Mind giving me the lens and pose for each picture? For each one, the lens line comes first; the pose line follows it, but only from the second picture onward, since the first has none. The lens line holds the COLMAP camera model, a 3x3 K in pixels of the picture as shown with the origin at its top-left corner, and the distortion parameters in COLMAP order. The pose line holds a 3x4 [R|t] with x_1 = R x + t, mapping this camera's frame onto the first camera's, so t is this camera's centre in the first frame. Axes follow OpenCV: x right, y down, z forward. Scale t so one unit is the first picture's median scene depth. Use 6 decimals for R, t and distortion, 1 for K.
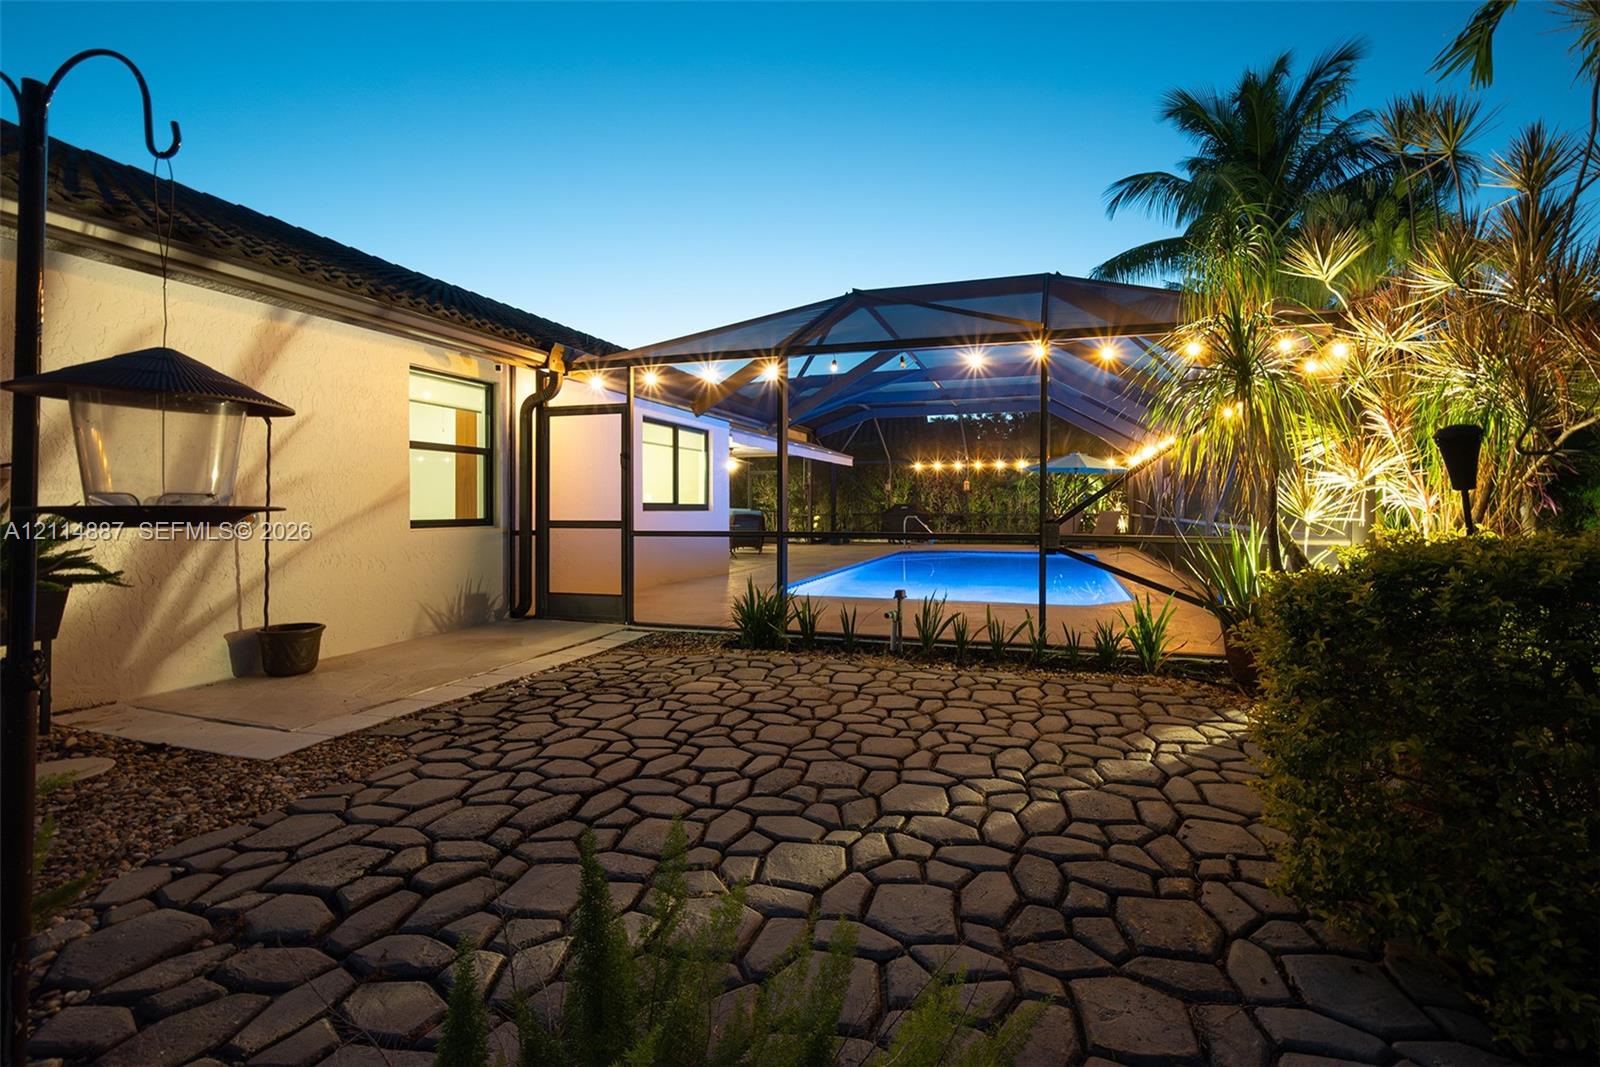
lens RADIAL K [[645.0, 0, 858.0], [0, 645.0, 515.9], [0, 0, 1]] dist [-0.002502, 0.000461]
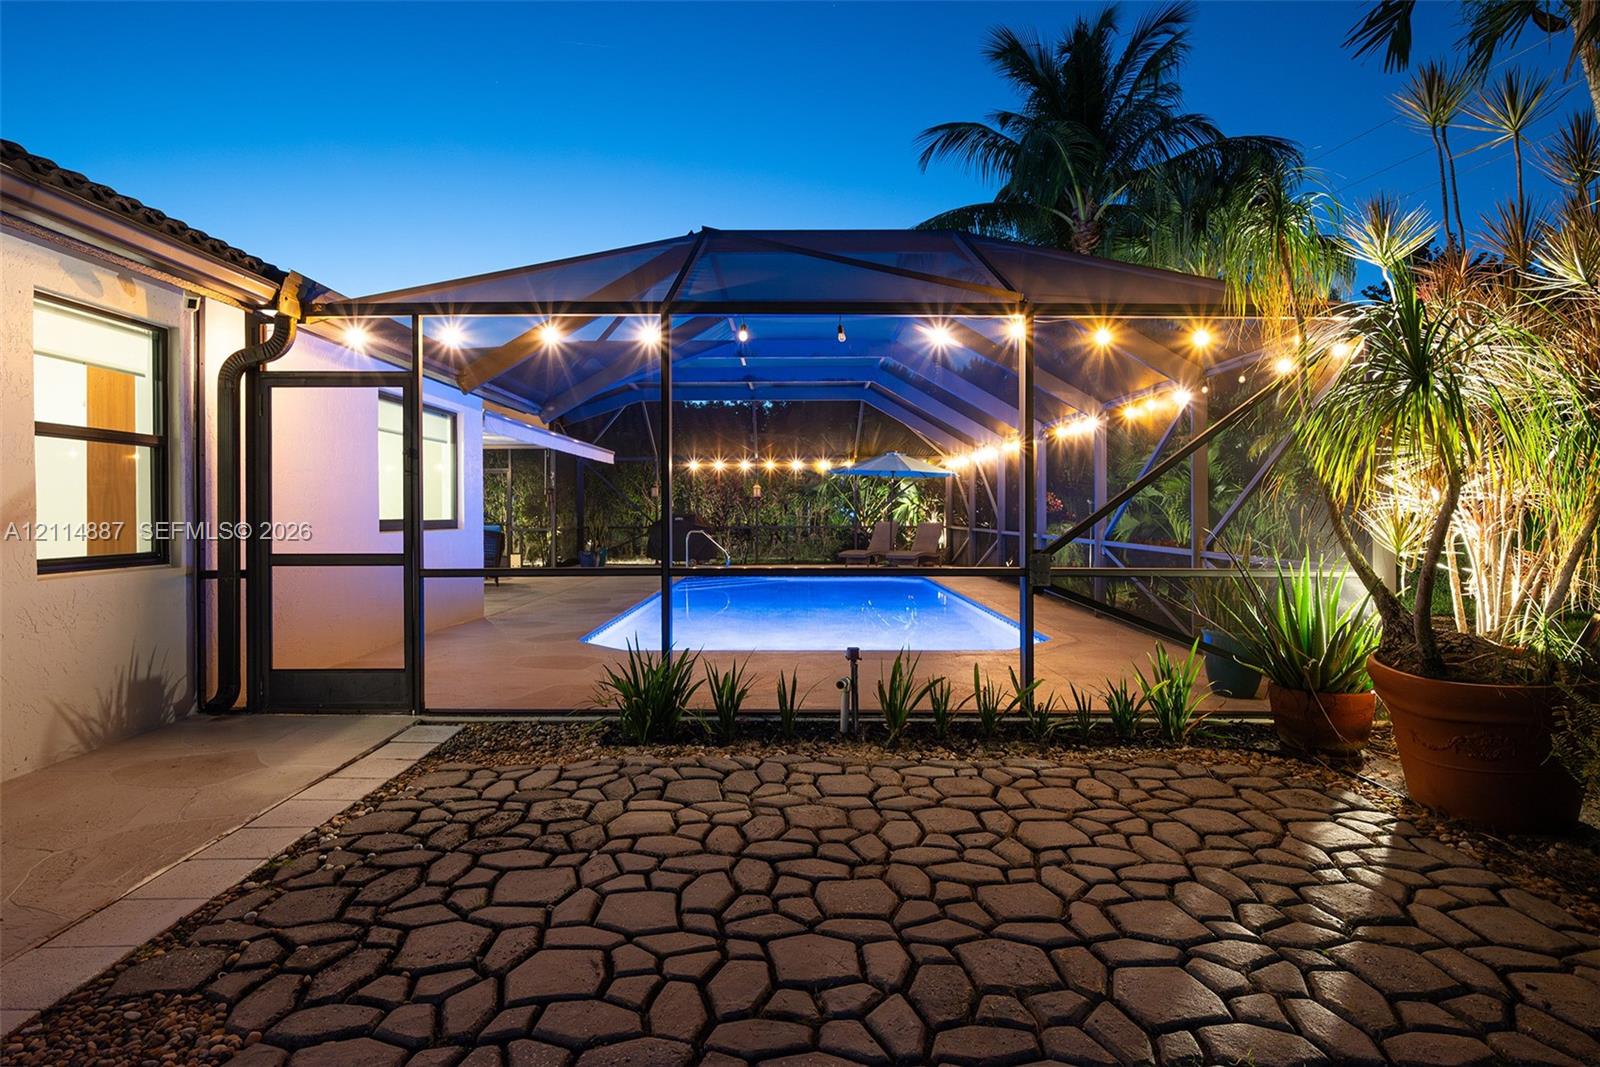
lens RADIAL K [[816.4, 0, 805.9], [0, 816.4, 529.1], [0, 0, 1]] dist [0.000974, -0.002637]
pose [[0.966481, -0.004063, 0.256705, -0.191383], [0.003369, 0.999989, 0.003145, -0.018609], [-0.256715, -0.002175, 0.966485, 0.109363]]
